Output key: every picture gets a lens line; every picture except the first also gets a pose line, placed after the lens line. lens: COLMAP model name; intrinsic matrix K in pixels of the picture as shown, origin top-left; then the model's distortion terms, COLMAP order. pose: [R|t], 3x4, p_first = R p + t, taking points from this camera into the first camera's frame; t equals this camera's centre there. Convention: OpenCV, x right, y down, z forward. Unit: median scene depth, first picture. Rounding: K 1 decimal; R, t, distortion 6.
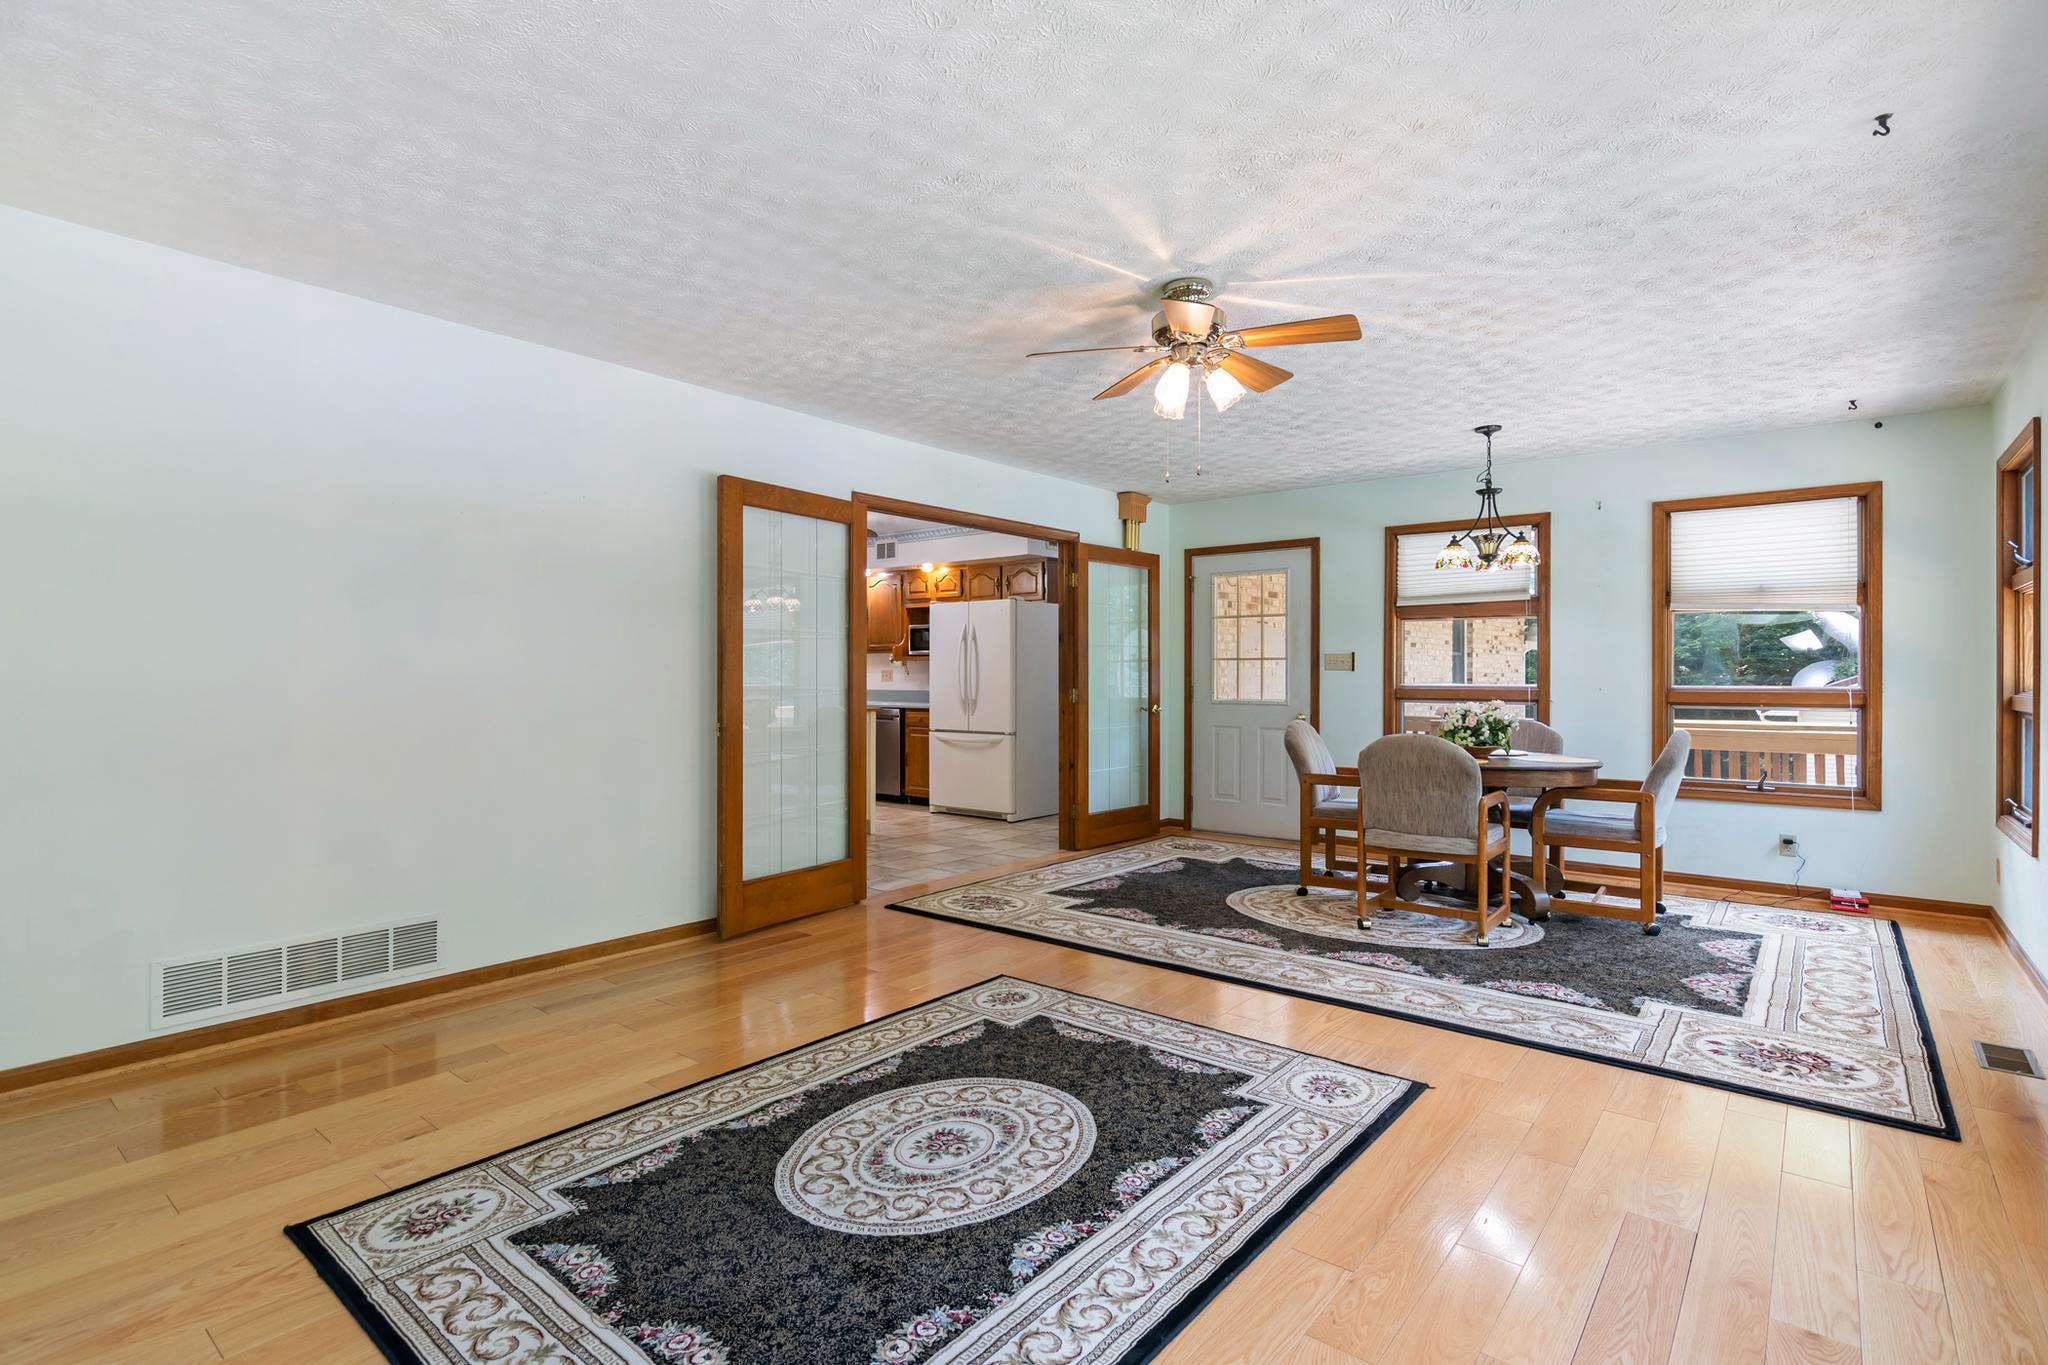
lens RADIAL K [[986.6, 0, 1006.3], [0, 986.6, 680.2], [0, 0, 1]] dist [-0.001985, 0.002262]
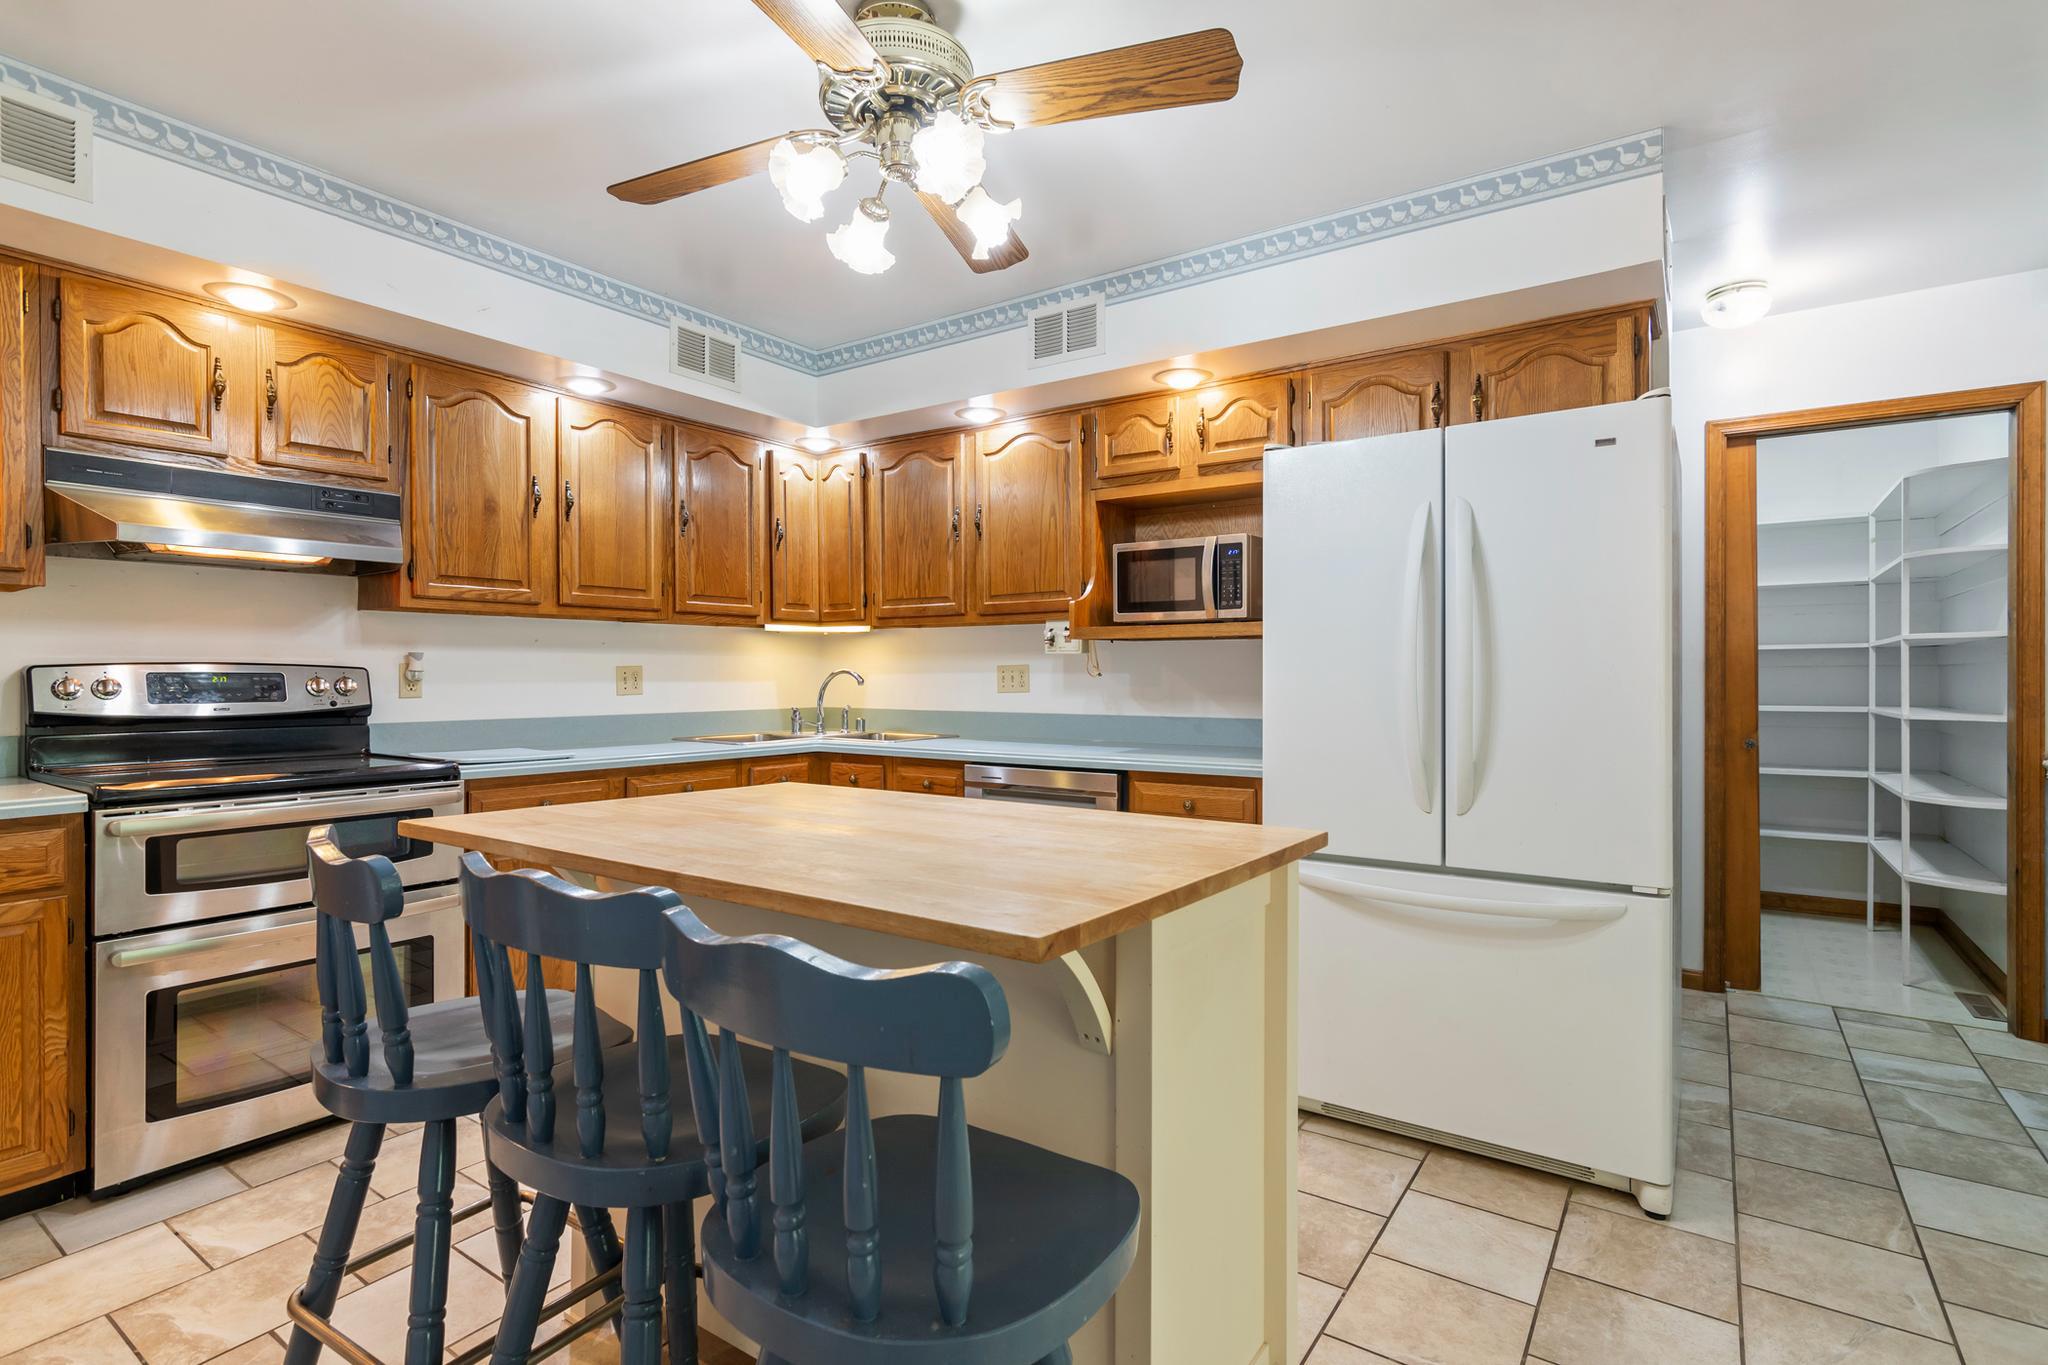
lens RADIAL K [[986.6, 0, 1010.3], [0, 986.6, 681.0], [0, 0, 1]] dist [-0.001985, 0.002262]
pose [[0.996886, -0.003301, 0.078793, -0.174076], [0.003260, 0.999994, 0.000657, -0.004295], [-0.078795, -0.000398, 0.996891, 0.655796]]
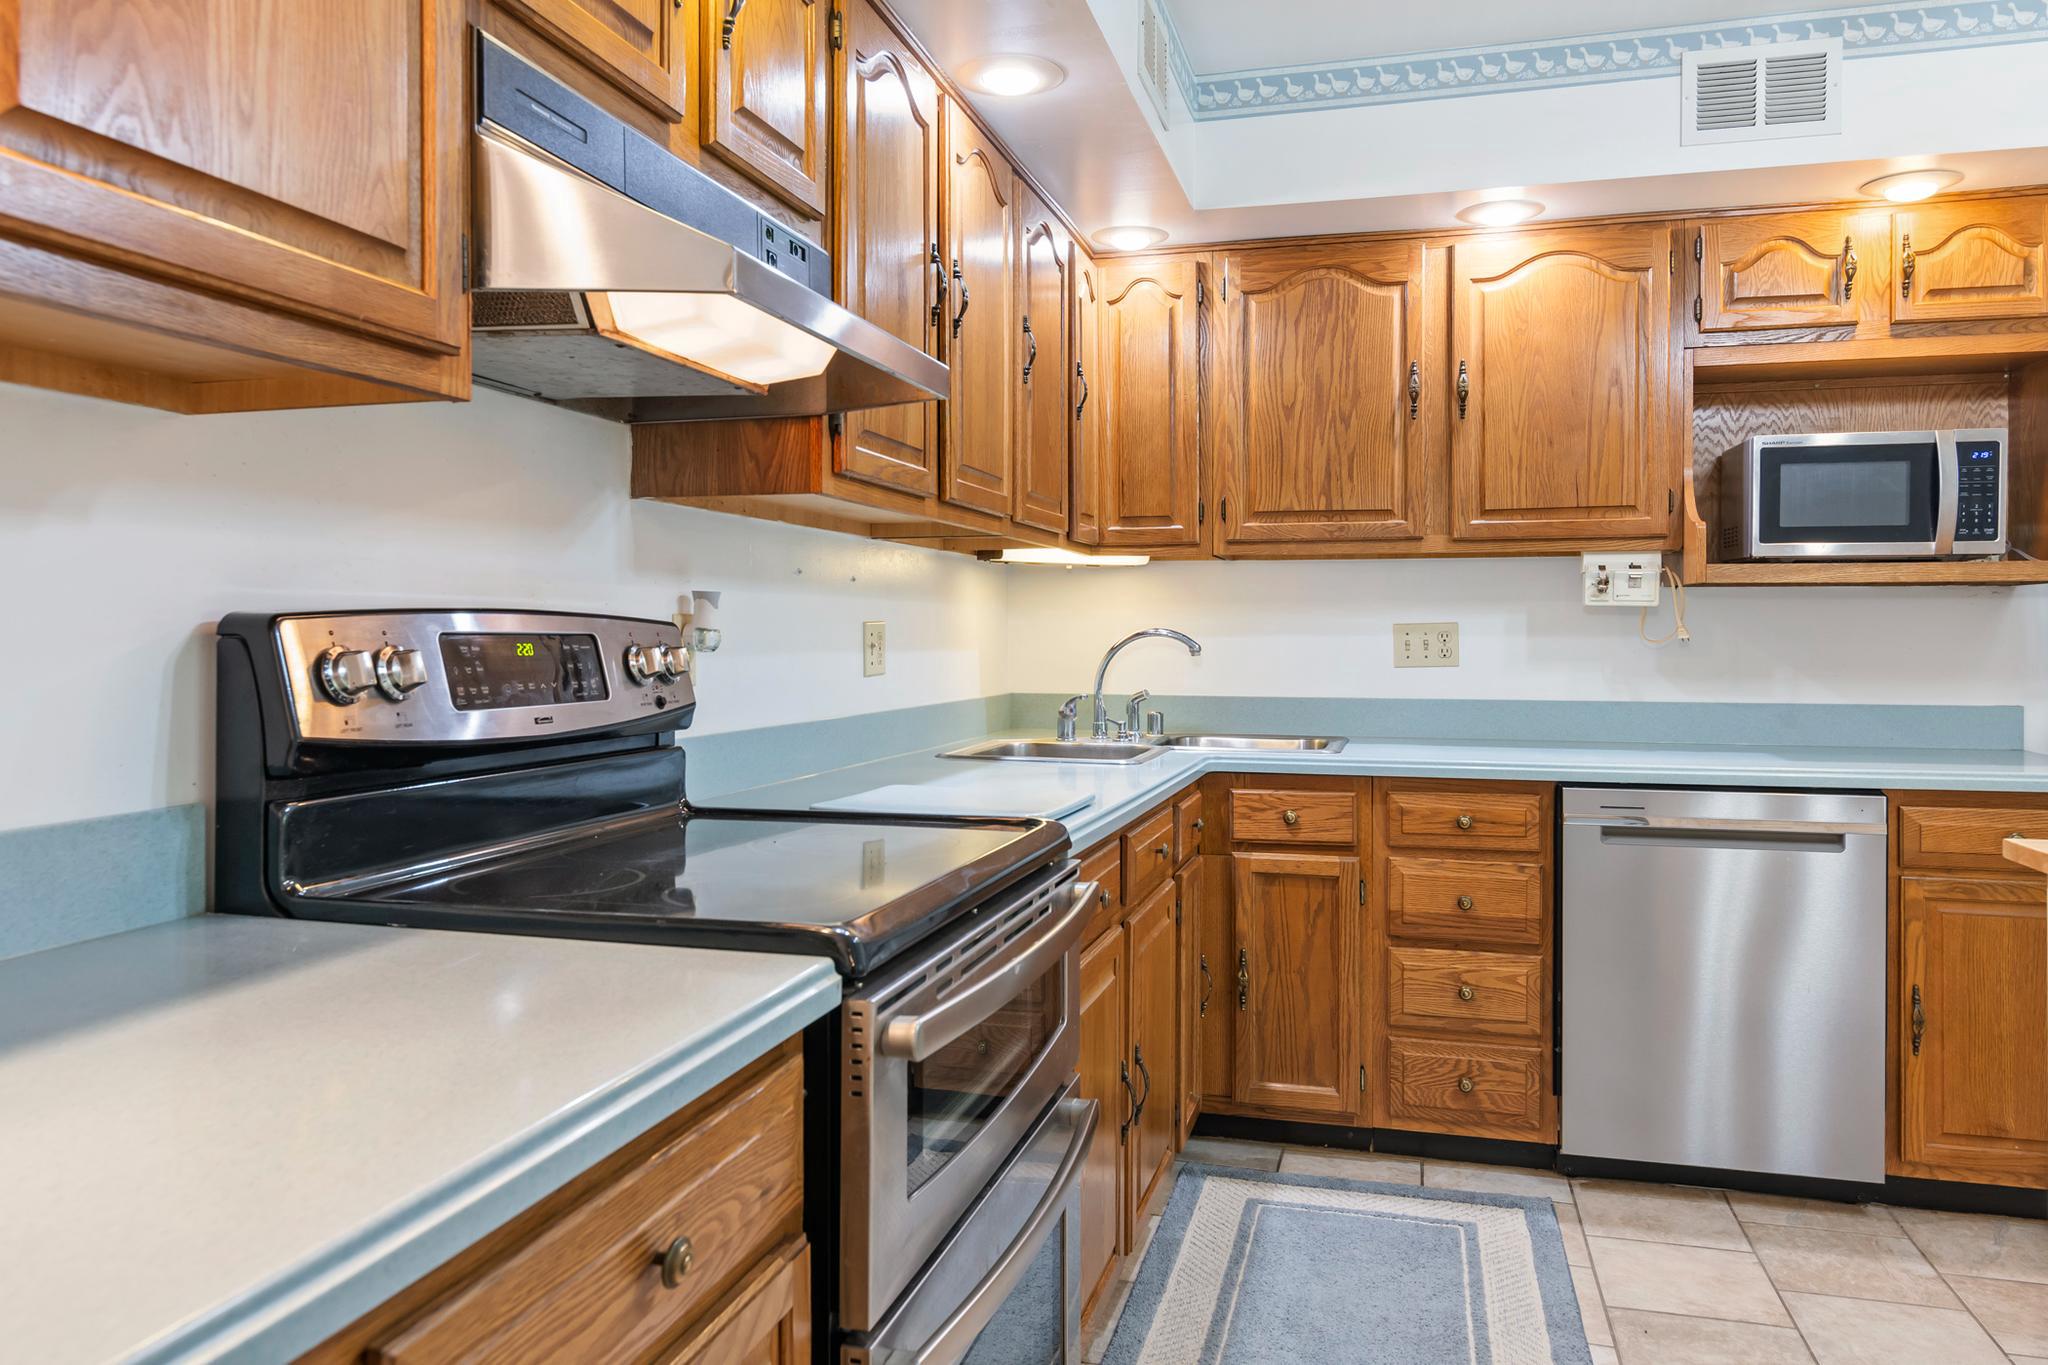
lens RADIAL K [[1427.9, 0, 1003.5], [0, 1427.9, 642.0], [0, 0, 1]] dist [0.001540, 0.005737]
pose [[0.911750, -0.003634, 0.410730, -0.424178], [0.004987, 0.999985, -0.002221, -0.005691], [-0.410716, 0.004073, 0.911754, 0.789239]]
